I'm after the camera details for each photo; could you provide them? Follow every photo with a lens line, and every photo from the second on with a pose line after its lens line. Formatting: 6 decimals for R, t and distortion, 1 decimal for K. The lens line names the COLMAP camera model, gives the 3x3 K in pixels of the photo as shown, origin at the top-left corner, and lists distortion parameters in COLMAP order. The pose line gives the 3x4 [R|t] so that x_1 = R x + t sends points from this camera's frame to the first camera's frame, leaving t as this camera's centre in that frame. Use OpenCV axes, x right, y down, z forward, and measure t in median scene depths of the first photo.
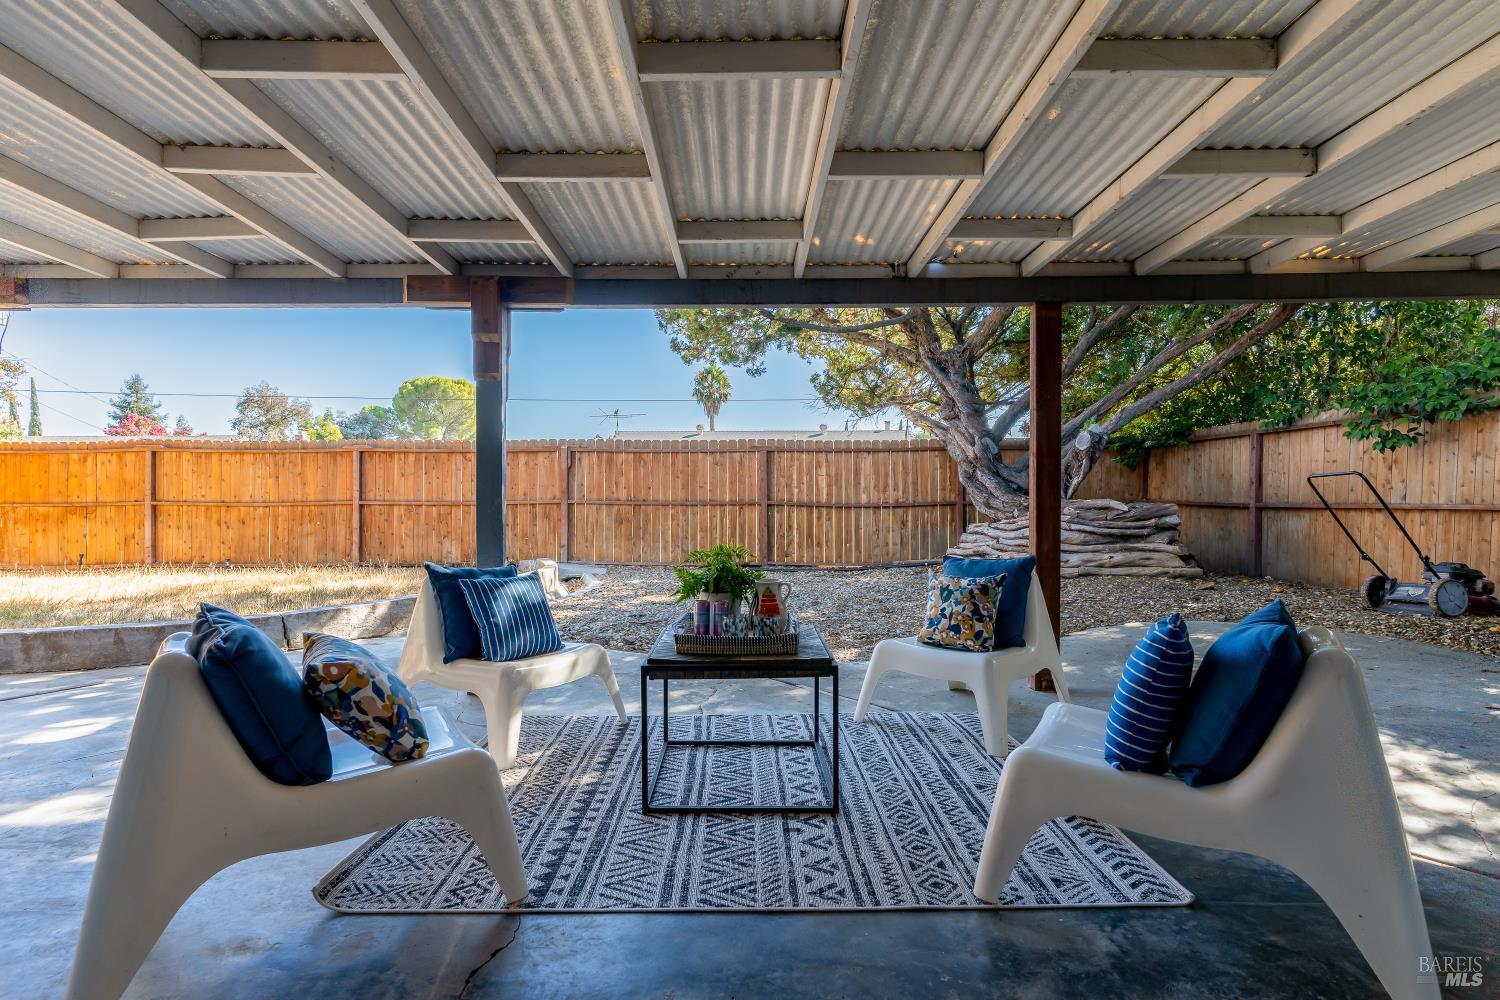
lens RADIAL K [[707.1, 0, 742.4], [0, 707.1, 503.5], [0, 0, 1]] dist [0.001575, 0.000693]
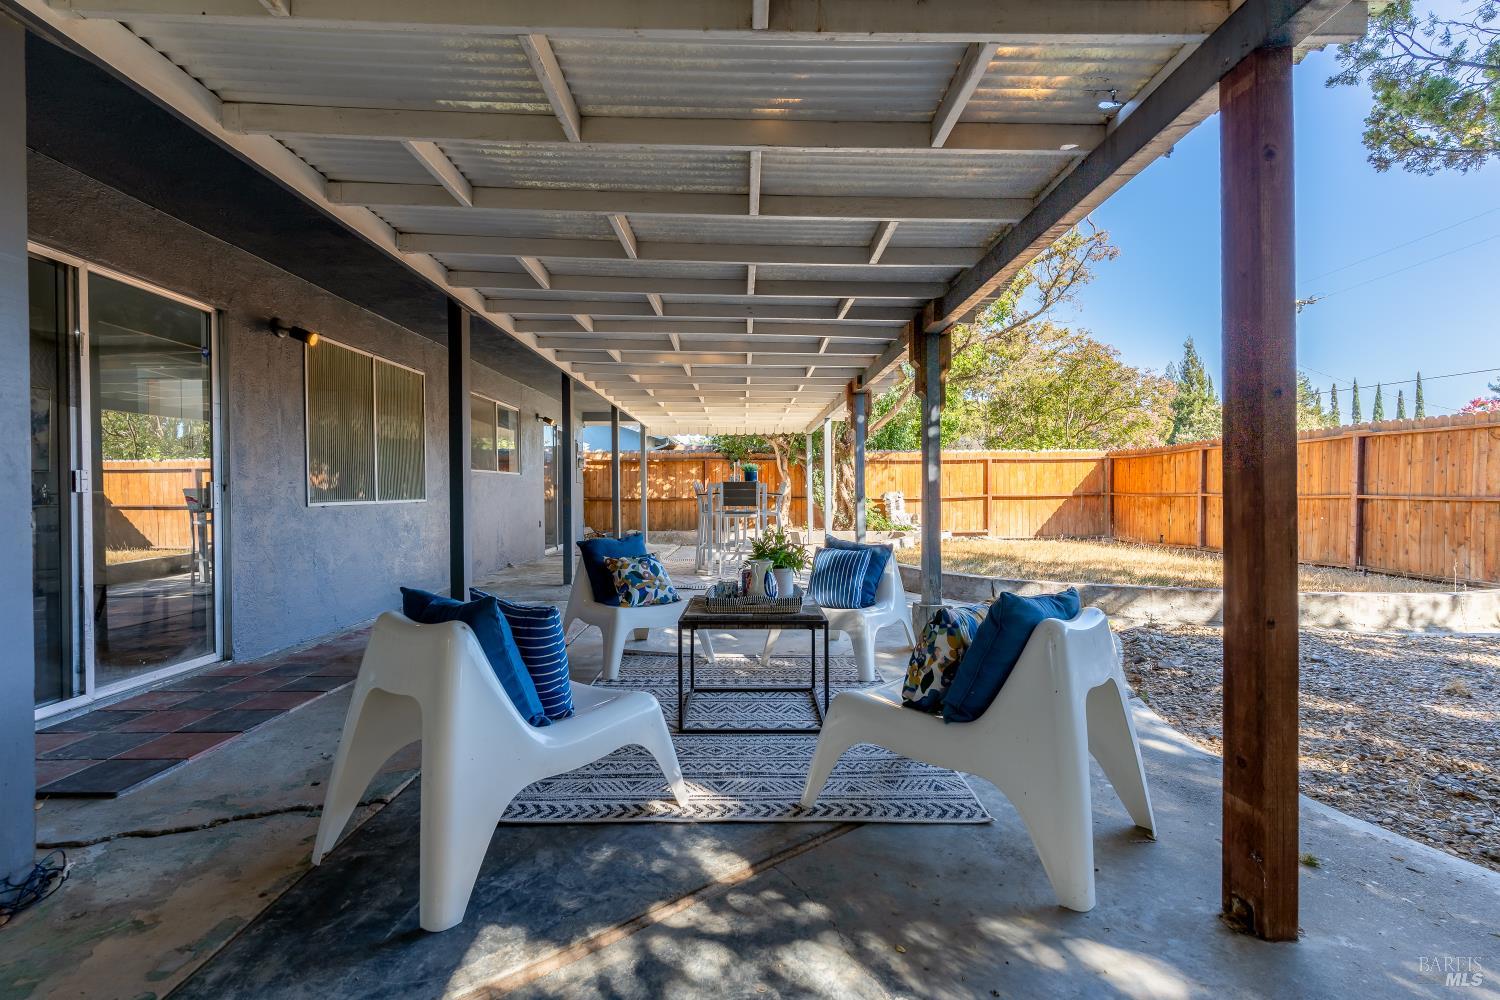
lens RADIAL K [[718.1, 0, 745.2], [0, 718.1, 494.0], [0, 0, 1]] dist [0.000605, 0.000421]
pose [[0.001175, 0.007908, -0.999968, 0.331086], [-0.009890, 0.999920, 0.007896, -0.003654], [0.999950, 0.009880, 0.001253, 0.253498]]
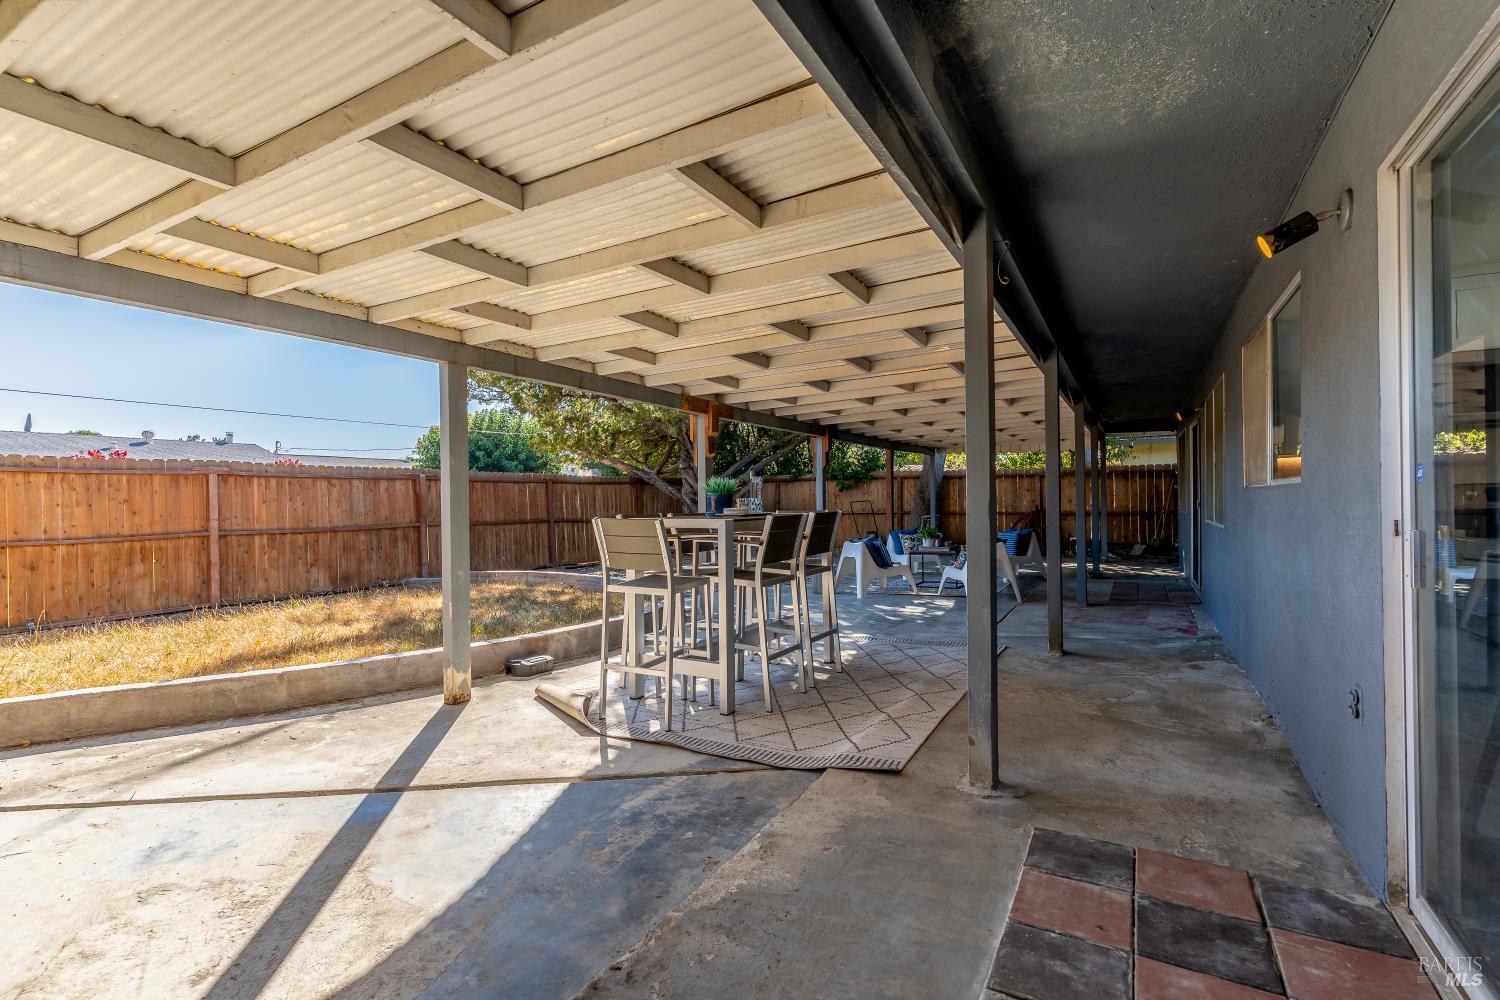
lens RADIAL K [[707.1, 0, 742.4], [0, 707.1, 503.5], [0, 0, 1]] dist [0.001575, 0.000693]
pose [[0.493726, -0.008032, 0.869580, -0.977152], [0.027621, 0.999598, -0.006450, -0.014576], [-0.869179, 0.027204, 0.493749, 0.011590]]
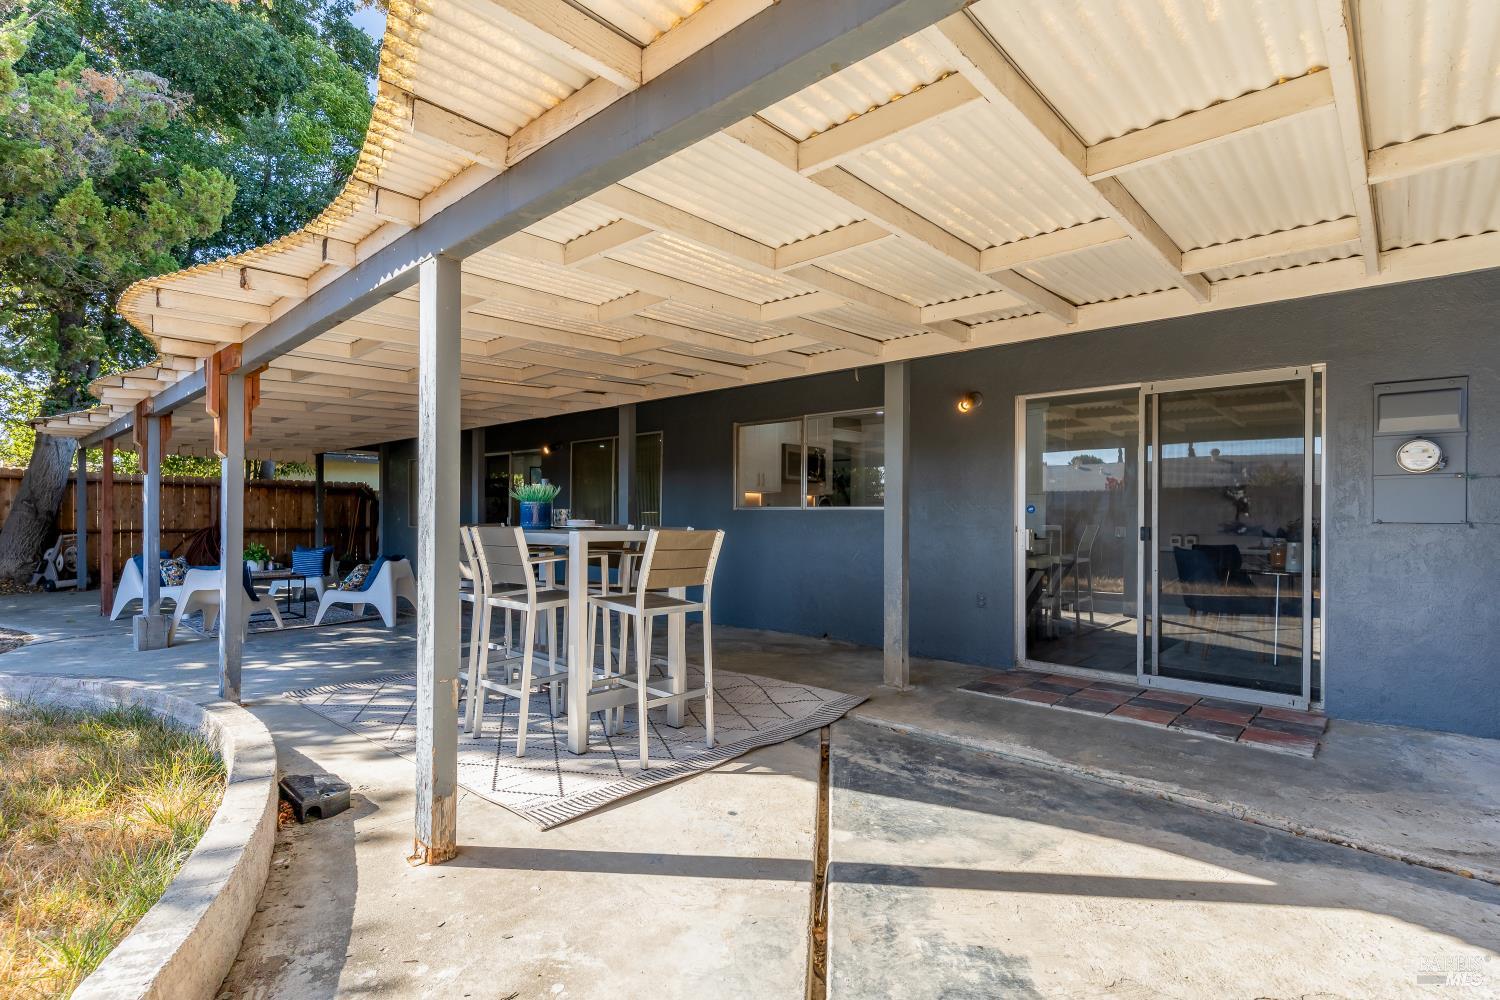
lens RADIAL K [[715.4, 0, 734.8], [0, 715.4, 520.1], [0, 0, 1]] dist [0.003180, 0.000609]
pose [[-0.724866, -0.007912, 0.688845, -0.935533], [0.006468, 0.999812, 0.018290, -0.021846], [-0.688860, 0.017713, -0.724678, 0.476674]]
